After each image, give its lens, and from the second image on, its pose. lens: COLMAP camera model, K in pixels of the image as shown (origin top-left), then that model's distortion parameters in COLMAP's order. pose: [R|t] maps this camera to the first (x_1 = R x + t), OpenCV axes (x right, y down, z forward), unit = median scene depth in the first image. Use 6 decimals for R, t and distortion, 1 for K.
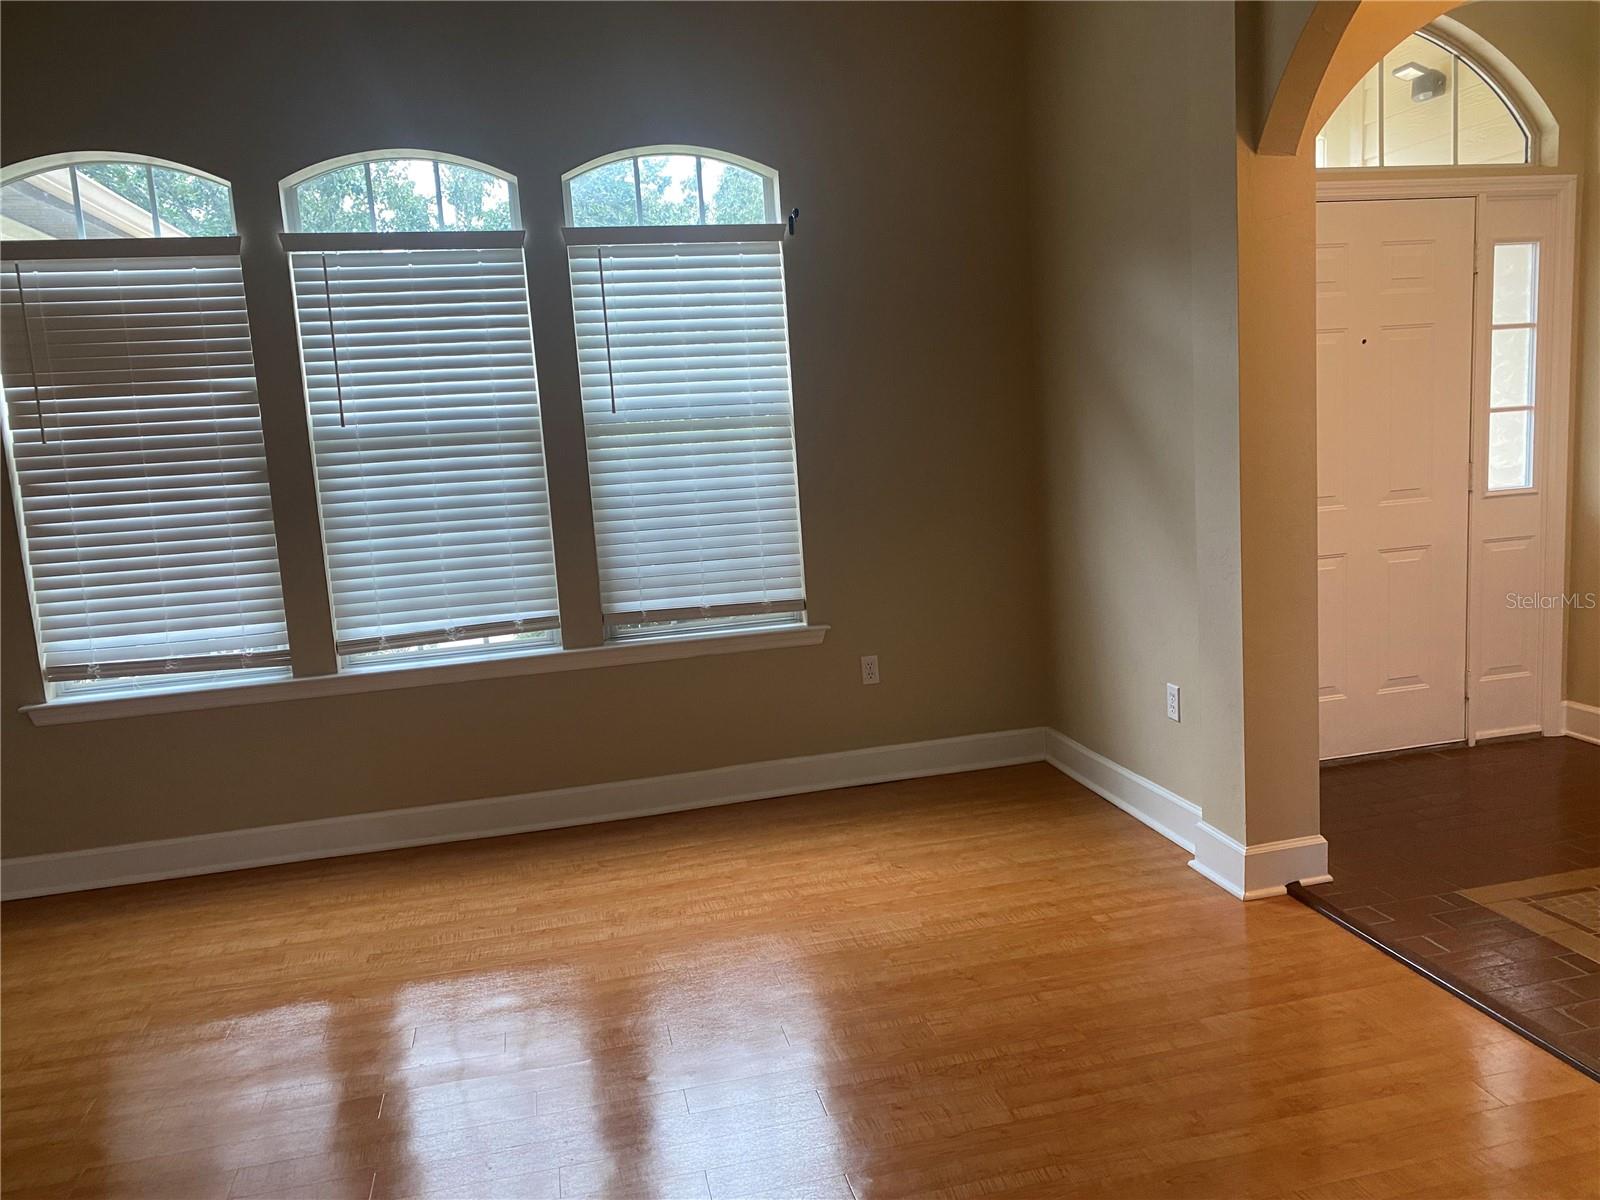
lens RADIAL K [[1225.4, 0, 815.7], [0, 1225.4, 602.5], [0, 0, 1]] dist [0.033533, -0.039439]
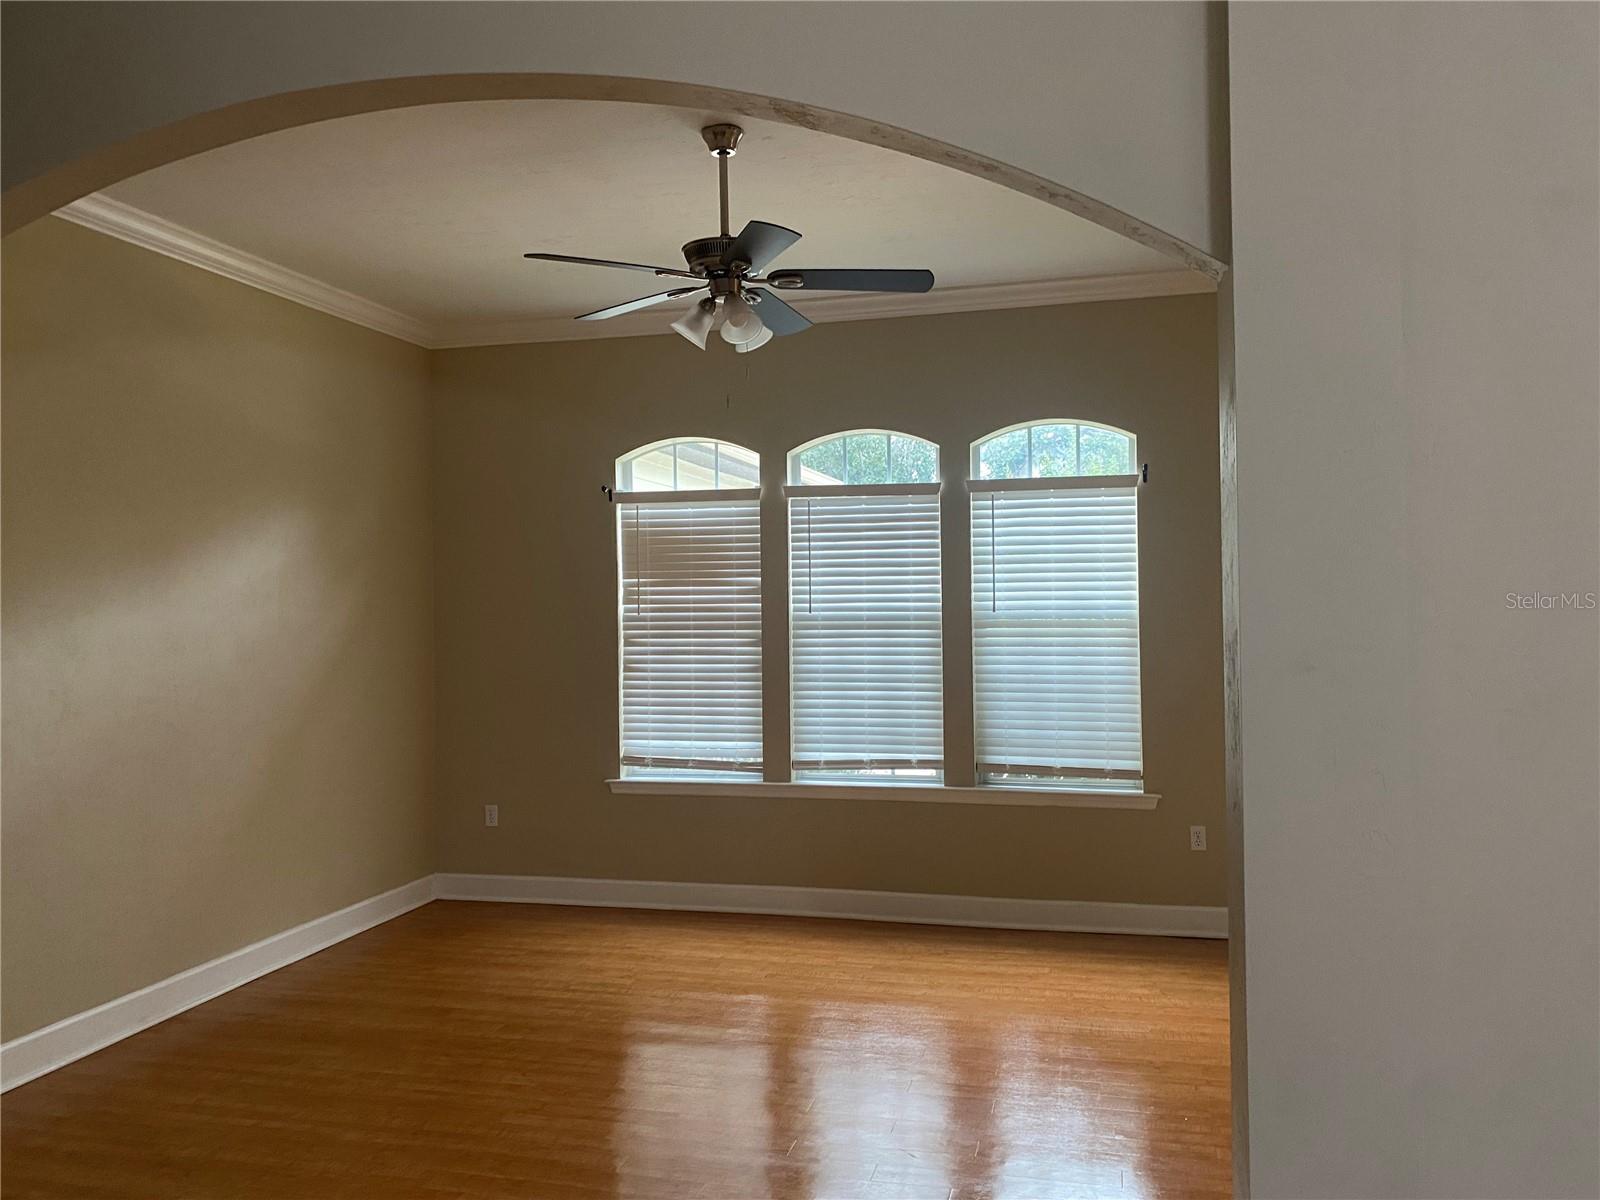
lens RADIAL K [[1225.4, 0, 800.5], [0, 1225.4, 592.8], [0, 0, 1]] dist [0.033533, -0.039439]
pose [[0.880010, 0.043588, -0.472951, 0.294213], [-0.116738, 0.985083, -0.126426, 0.019504], [0.460385, 0.166467, 0.871971, -0.280561]]
